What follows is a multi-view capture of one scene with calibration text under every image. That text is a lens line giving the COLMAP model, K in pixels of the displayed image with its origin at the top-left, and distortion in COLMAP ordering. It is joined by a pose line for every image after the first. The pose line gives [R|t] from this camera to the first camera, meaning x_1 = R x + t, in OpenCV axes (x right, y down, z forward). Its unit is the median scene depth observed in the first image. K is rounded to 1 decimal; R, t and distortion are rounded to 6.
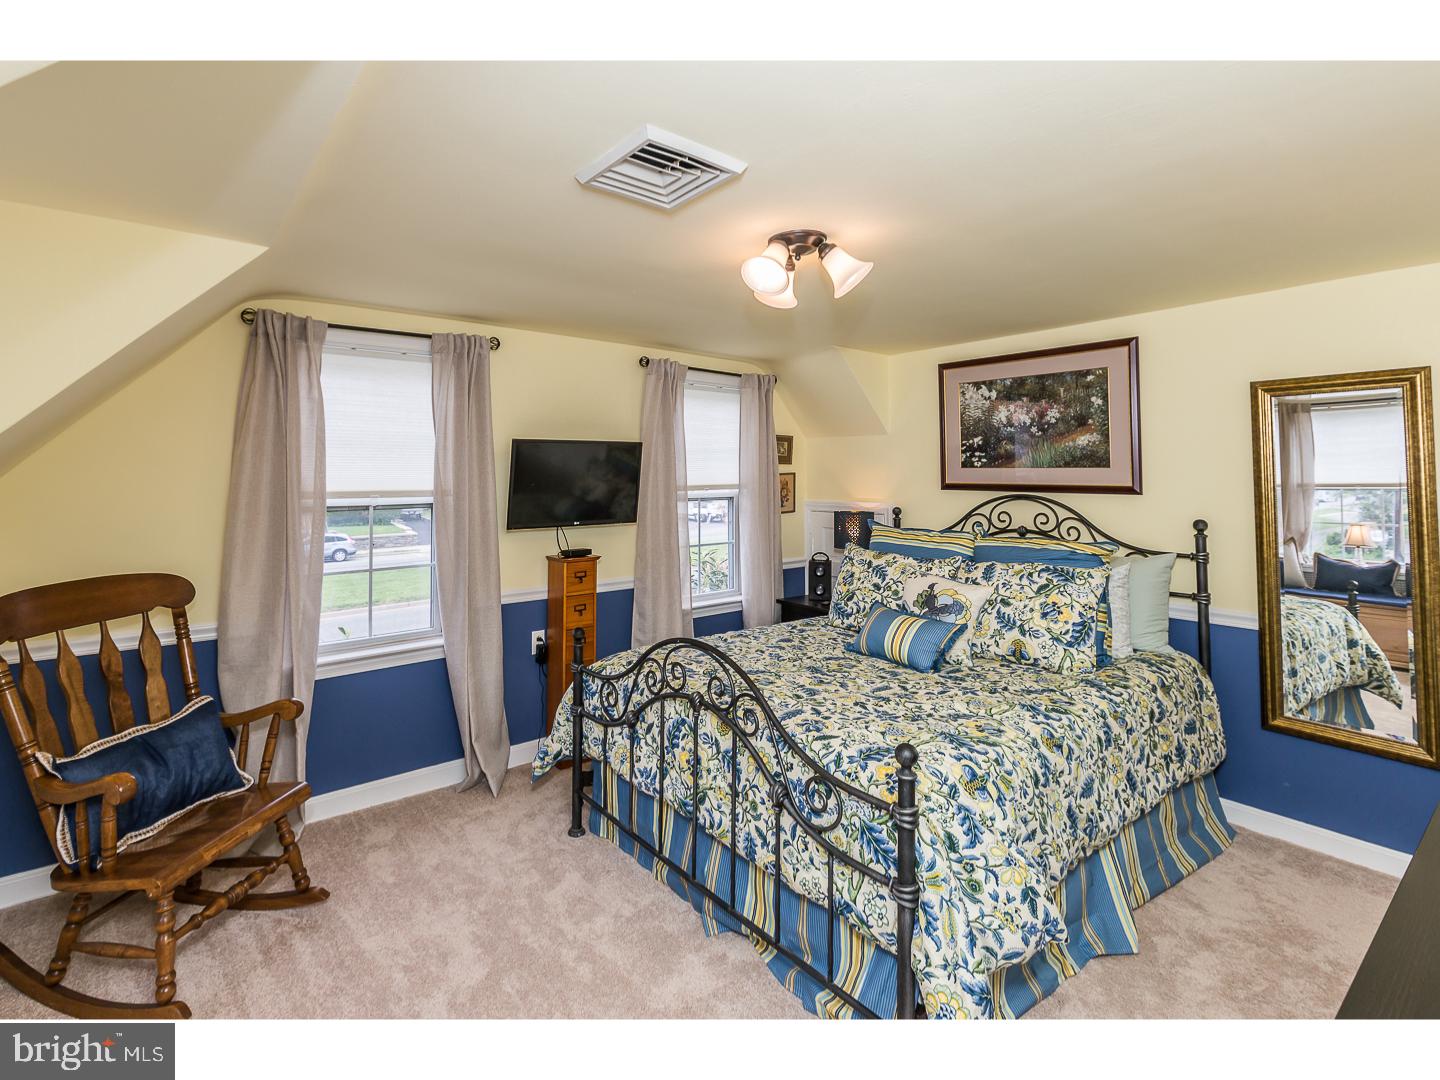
lens RADIAL K [[676.1, 0, 720.0], [0, 676.1, 540.0], [0, 0, 1]] dist [-0.000128, 0.000213]
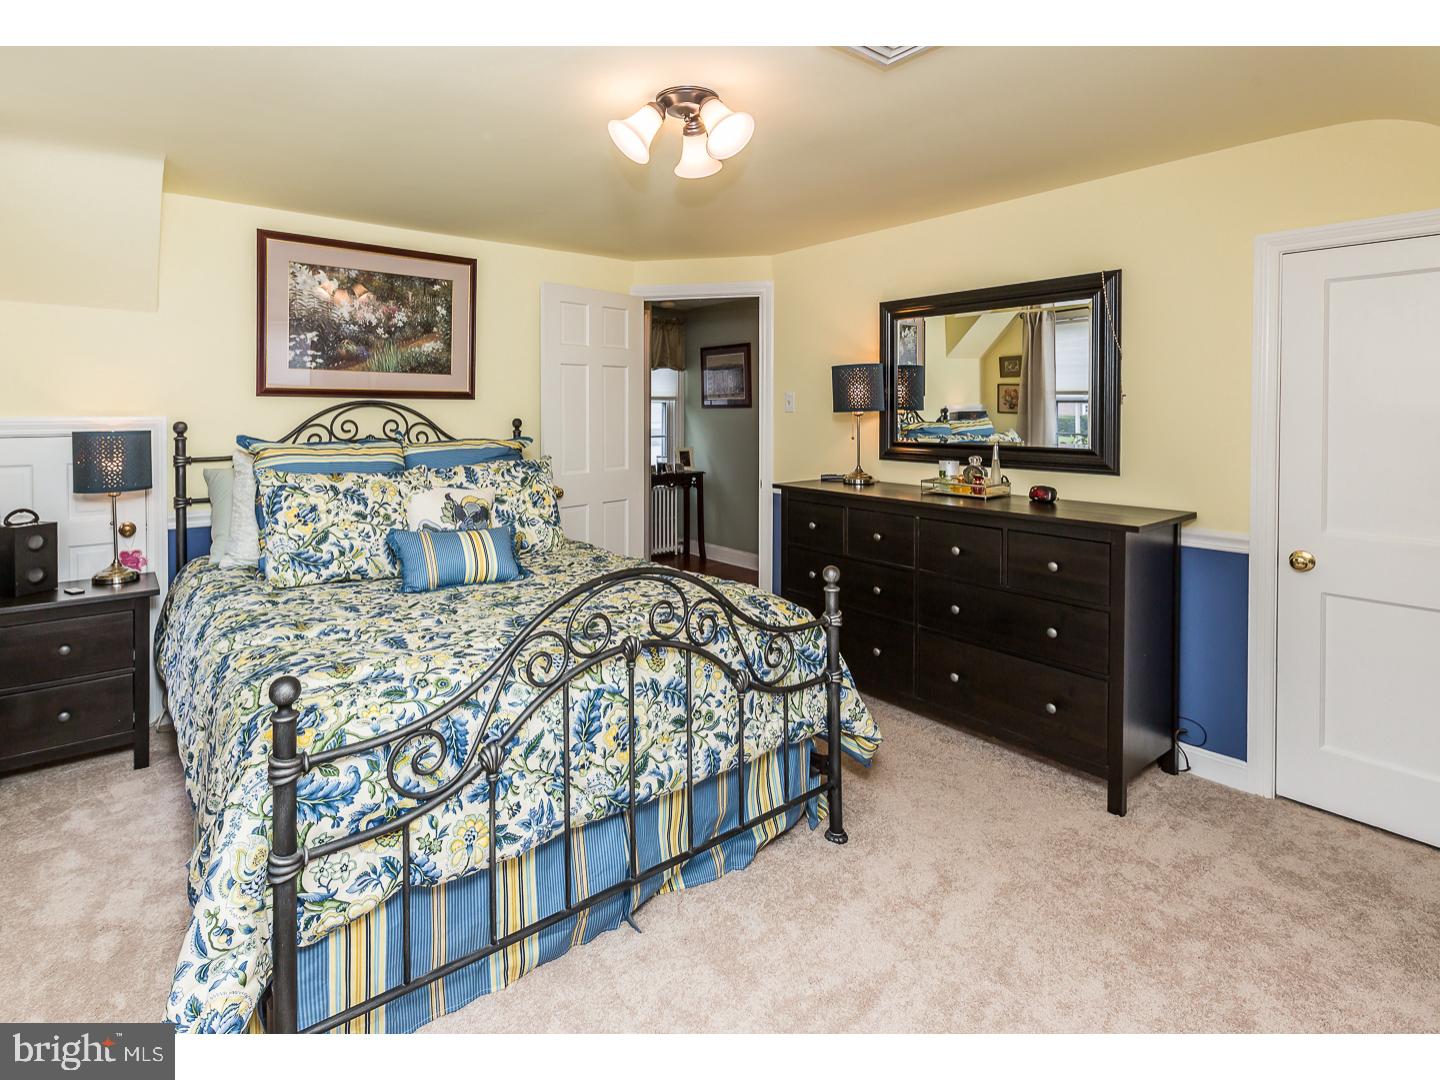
lens RADIAL K [[708.7, 0, 625.0], [0, 708.7, 505.2], [0, 0, 1]] dist [-0.000230, -0.000460]
pose [[0.059623, -0.131667, 0.989499, -0.561187], [0.094622, 0.987545, 0.125705, -0.016166], [-0.993726, 0.086133, 0.071339, 0.651645]]
